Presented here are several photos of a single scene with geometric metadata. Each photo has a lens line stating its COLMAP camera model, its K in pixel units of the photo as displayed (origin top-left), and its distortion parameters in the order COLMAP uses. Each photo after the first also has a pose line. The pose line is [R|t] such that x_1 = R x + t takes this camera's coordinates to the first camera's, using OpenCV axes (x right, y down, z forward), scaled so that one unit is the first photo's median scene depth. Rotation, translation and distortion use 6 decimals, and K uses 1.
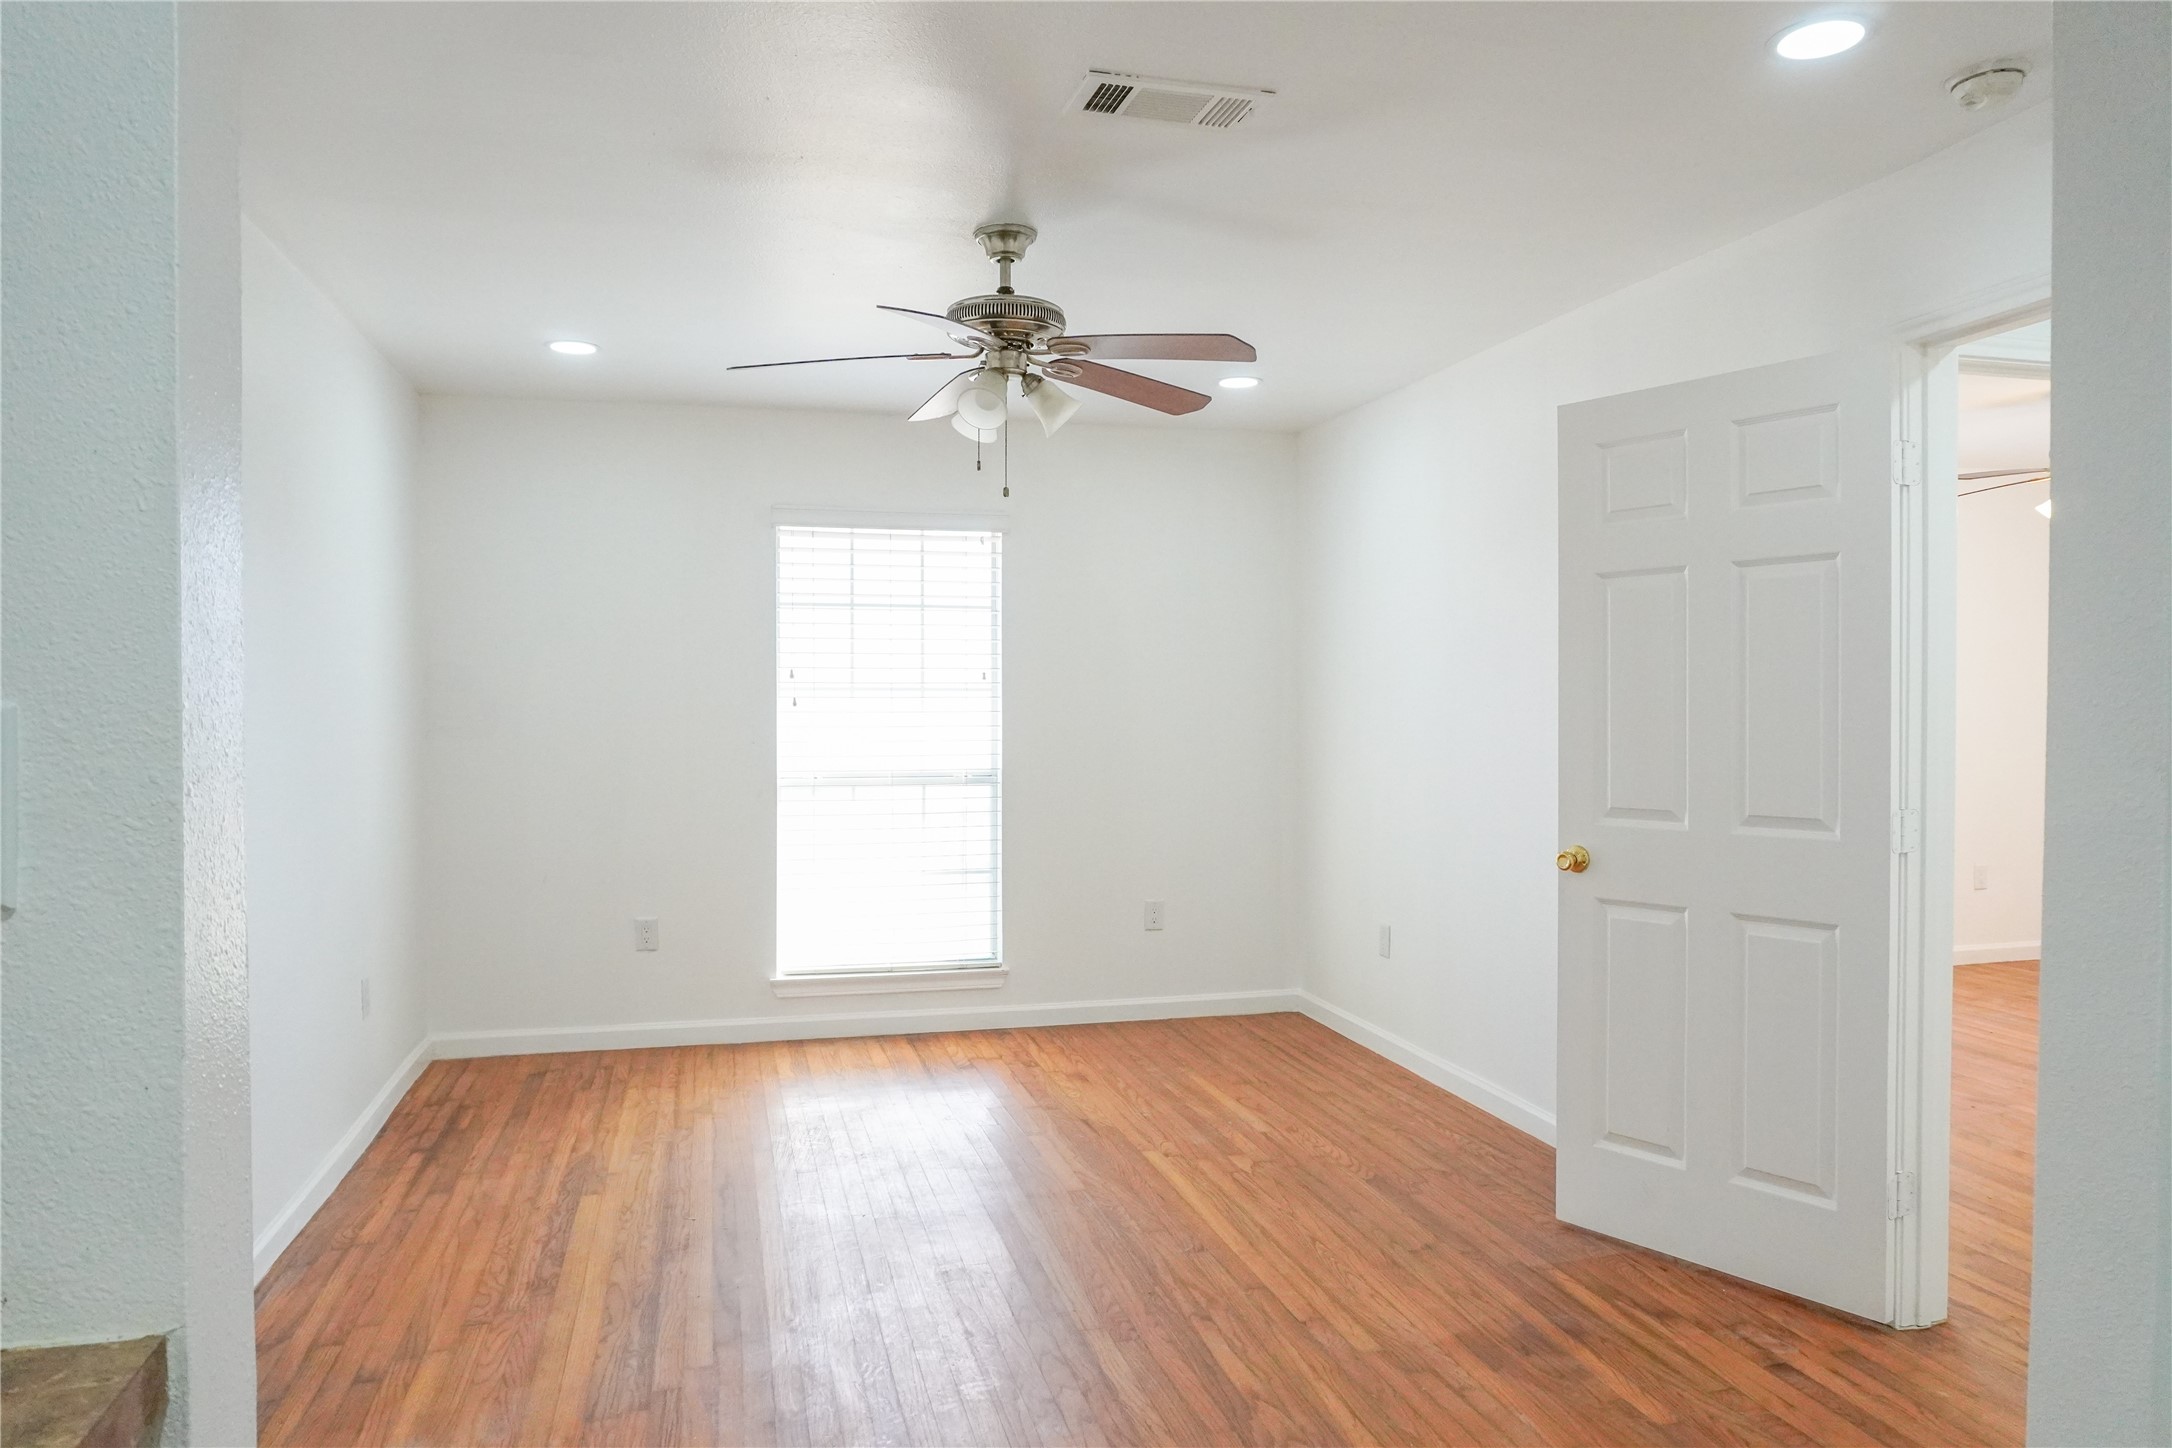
lens RADIAL K [[1466.3, 0, 1086.0], [0, 1466.3, 724.0], [0, 0, 1]] dist [-0.003150, -0.001002]
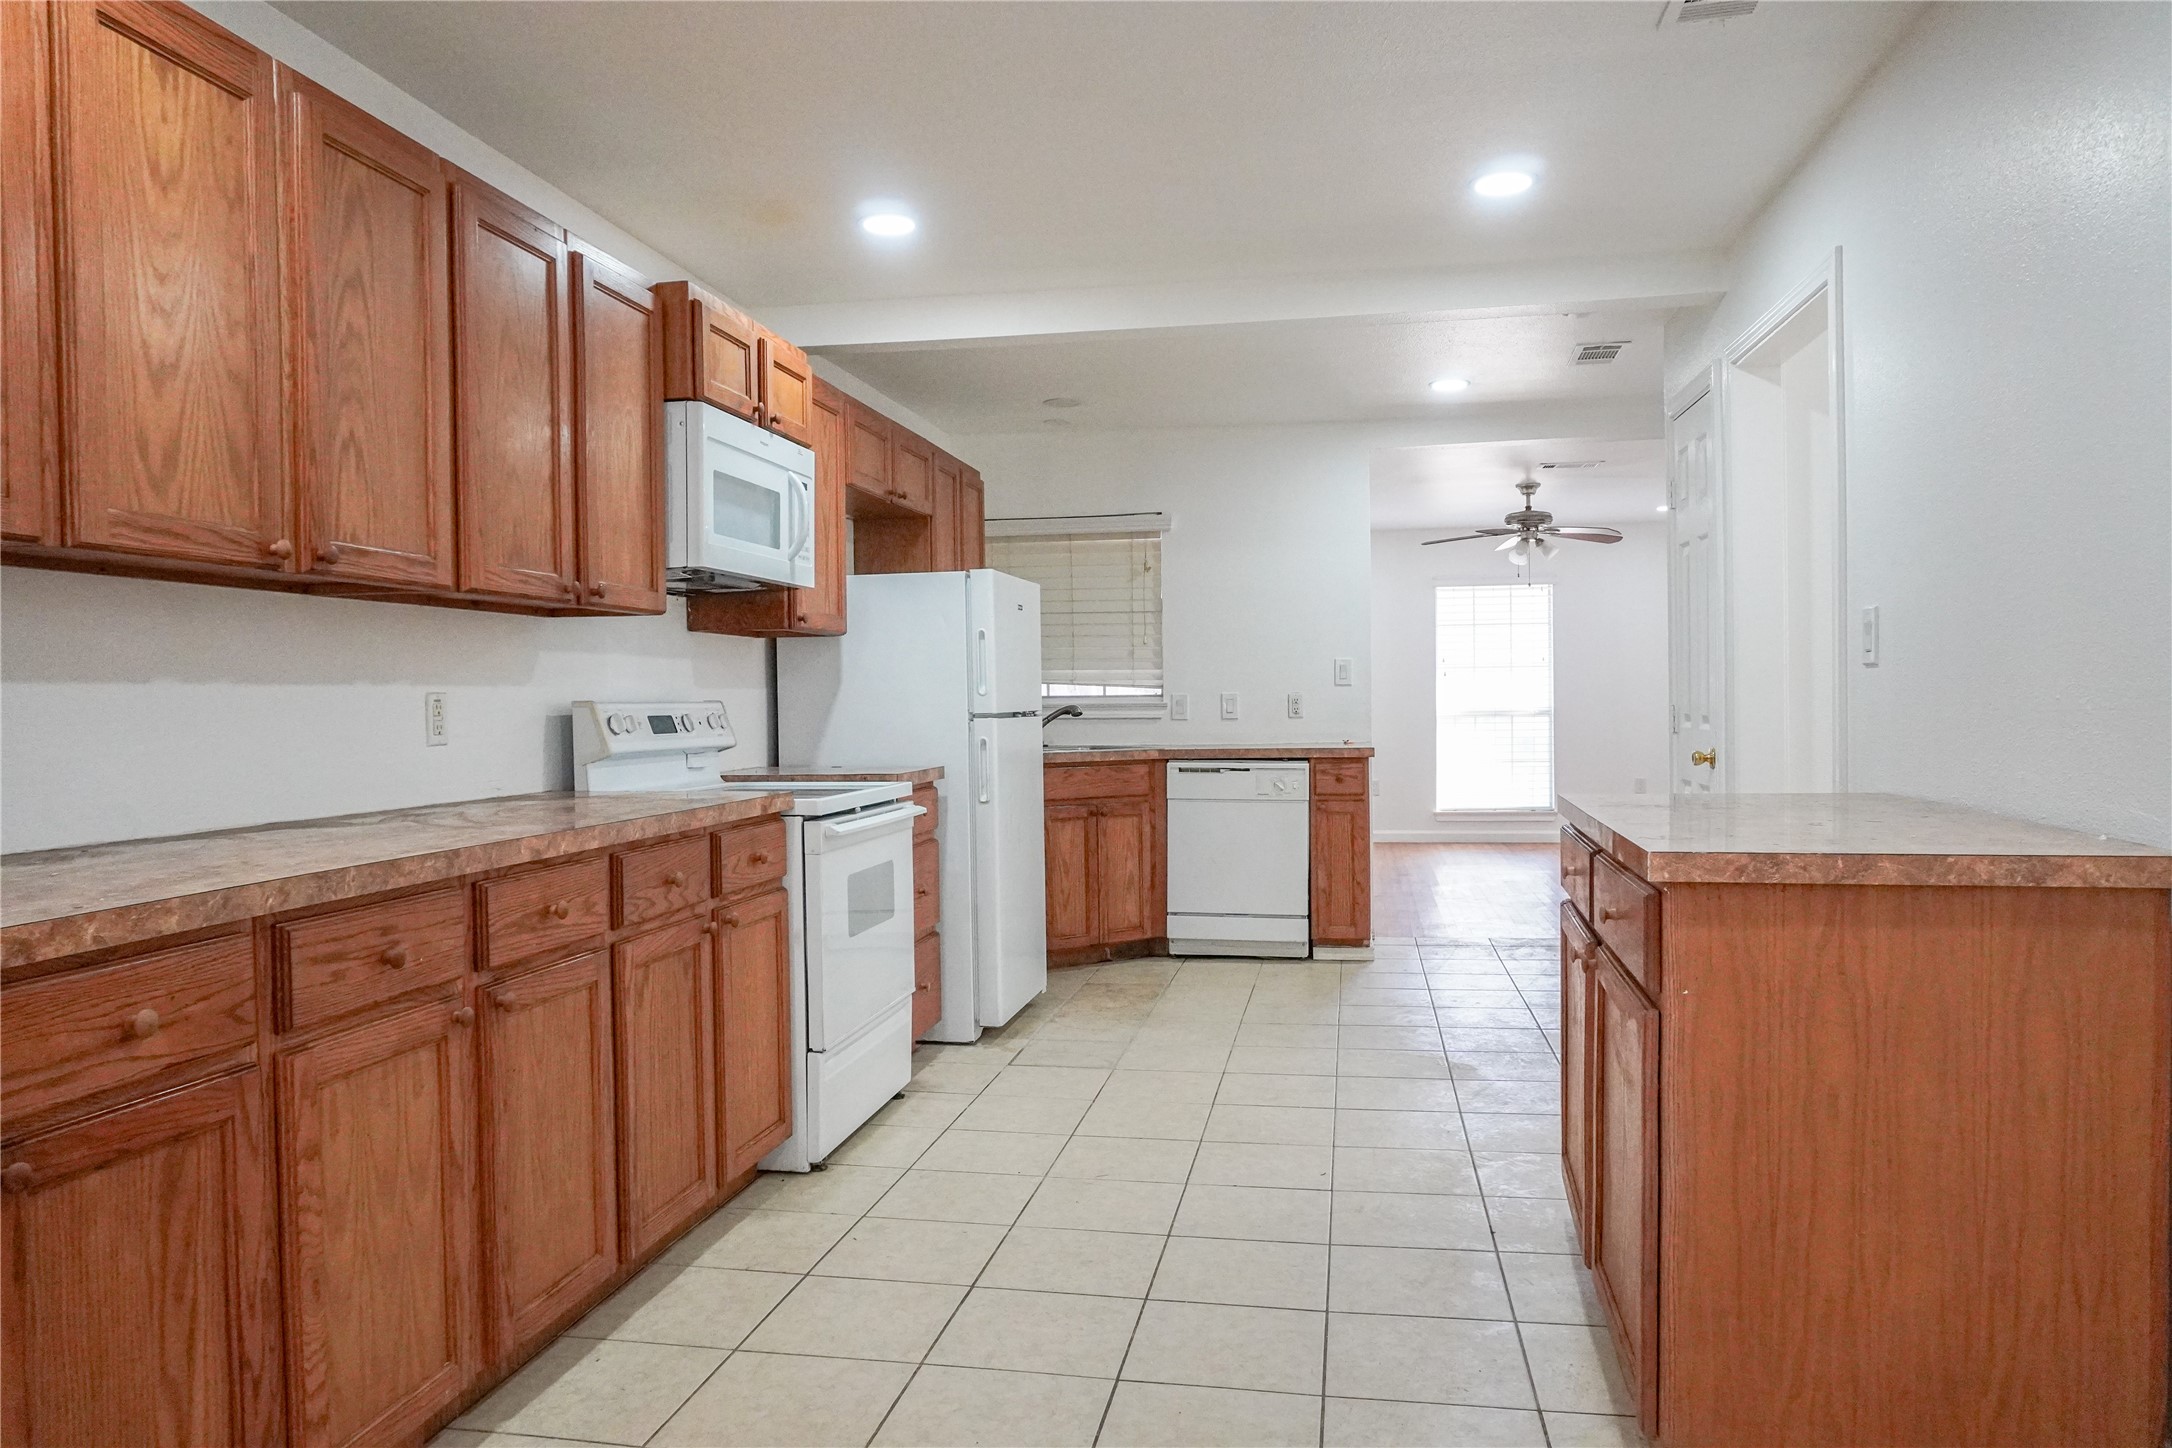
lens RADIAL K [[1466.3, 0, 1086.0], [0, 1466.3, 724.0], [0, 0, 1]] dist [-0.003150, -0.001002]
pose [[0.906508, -0.002061, -0.422184, 0.316072], [0.005387, 0.999963, 0.006684, 0.057853], [0.422155, -0.008334, 0.906486, -1.602387]]
